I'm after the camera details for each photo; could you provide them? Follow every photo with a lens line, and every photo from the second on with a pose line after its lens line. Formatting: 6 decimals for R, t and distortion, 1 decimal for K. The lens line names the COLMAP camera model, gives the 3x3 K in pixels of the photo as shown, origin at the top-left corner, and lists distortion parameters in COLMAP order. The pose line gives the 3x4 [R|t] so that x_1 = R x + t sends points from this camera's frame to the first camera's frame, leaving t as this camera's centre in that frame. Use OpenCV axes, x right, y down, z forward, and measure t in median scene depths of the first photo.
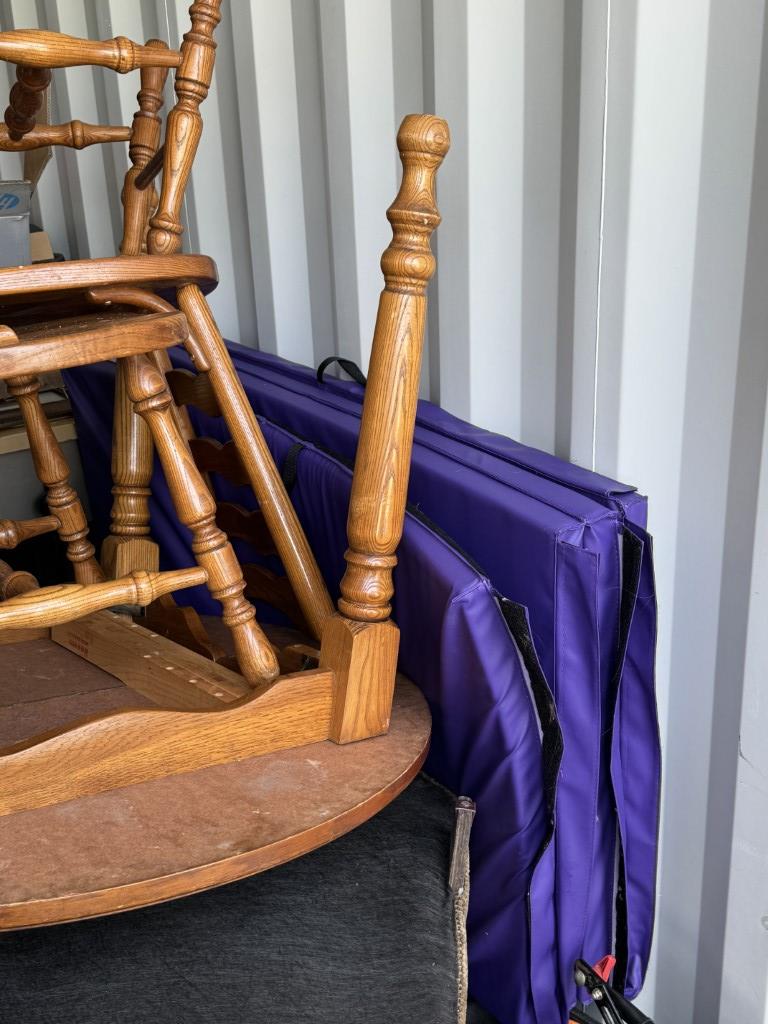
lens RADIAL K [[1129.5, 0, 387.2], [0, 1129.5, 512.7], [0, 0, 1]] dist [0.198563, -0.423170]
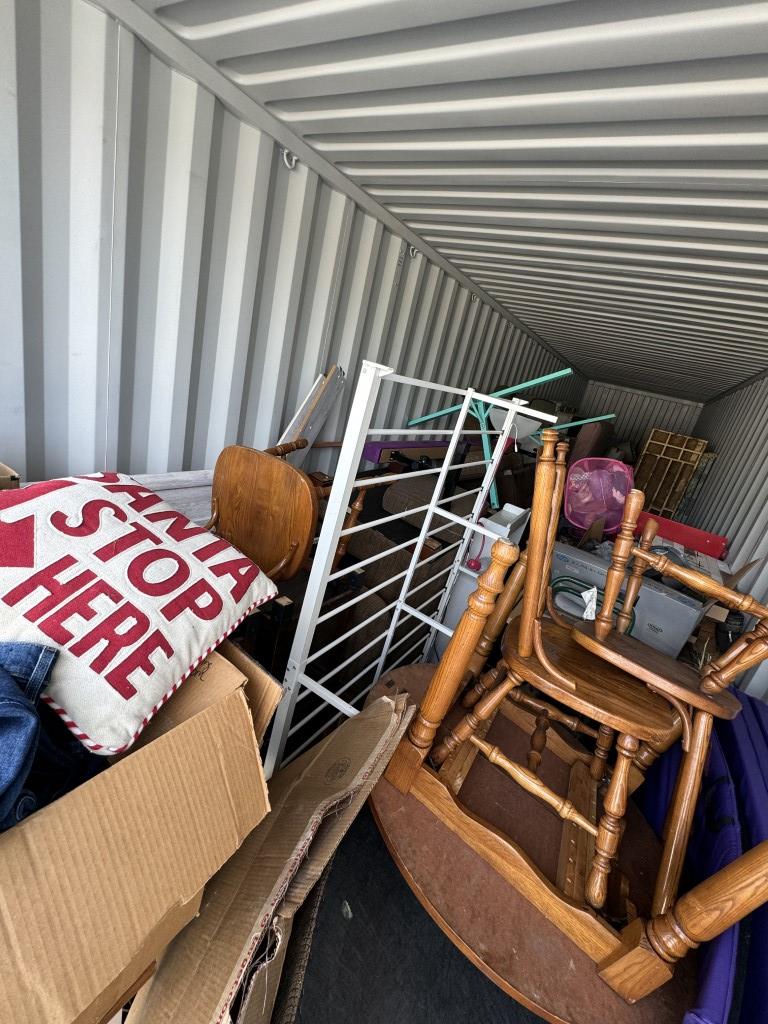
lens RADIAL K [[434.6, 0, 382.9], [0, 434.6, 512.7], [0, 0, 1]] dist [-0.003708, -0.000180]
pose [[0.365566, 0.410354, -0.835447, 0.106722], [-0.549763, 0.819471, 0.161948, -0.322712], [0.751080, 0.400095, 0.525168, 0.089457]]
